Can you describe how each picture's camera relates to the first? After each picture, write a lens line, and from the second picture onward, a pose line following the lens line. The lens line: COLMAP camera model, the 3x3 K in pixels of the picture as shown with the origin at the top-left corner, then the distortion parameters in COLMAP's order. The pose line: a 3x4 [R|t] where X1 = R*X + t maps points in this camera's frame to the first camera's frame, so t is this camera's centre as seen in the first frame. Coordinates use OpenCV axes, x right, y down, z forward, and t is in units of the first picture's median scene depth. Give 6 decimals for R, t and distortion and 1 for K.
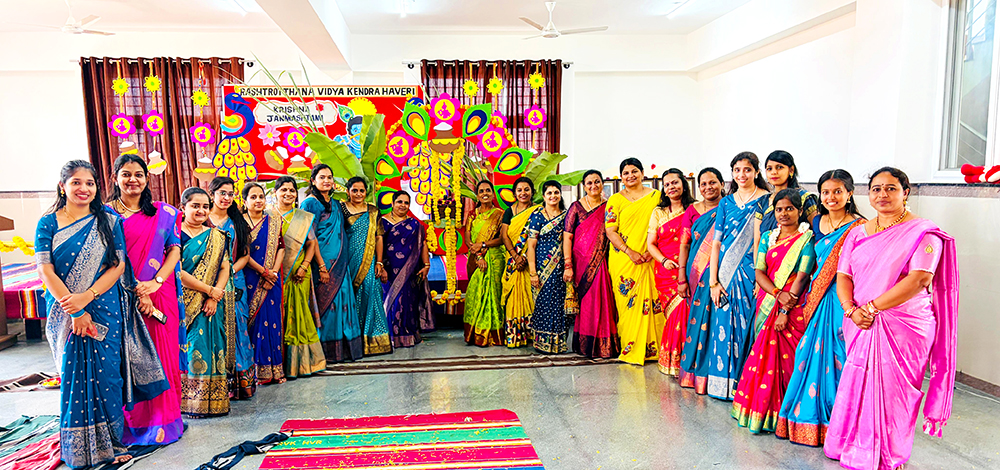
lens RADIAL K [[770.2, 0, 481.4], [0, 770.2, 299.7], [0, 0, 1]] dist [0.034996, -0.023358]
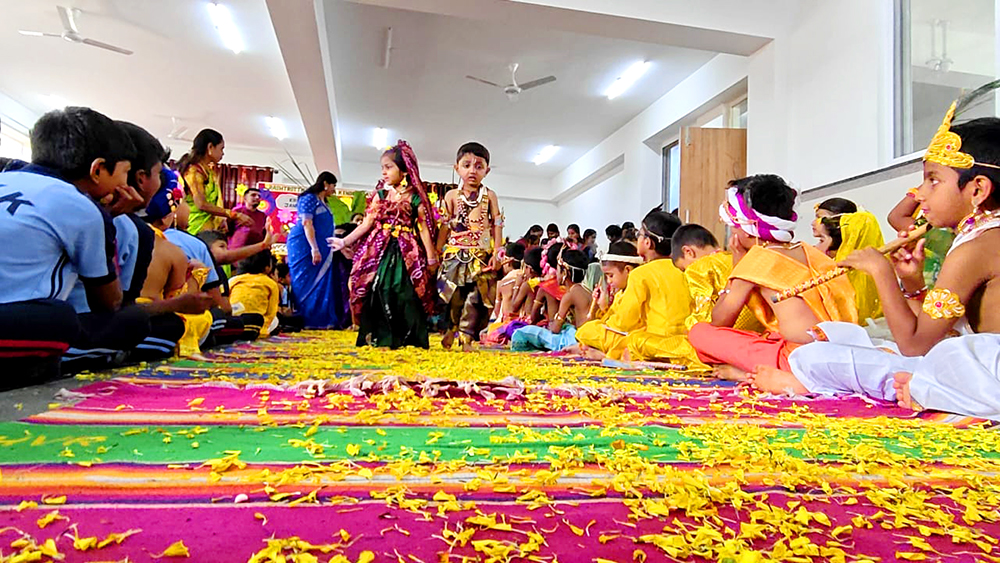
lens RADIAL K [[642.0, 0, 498.0], [0, 642.0, 291.0], [0, 0, 1]] dist [0.007043, -0.005787]
pose [[0.990488, 0.061523, 0.123076, 0.001189], [-0.033450, 0.975301, -0.218334, 0.204355], [-0.133468, 0.212140, 0.968082, -0.278661]]
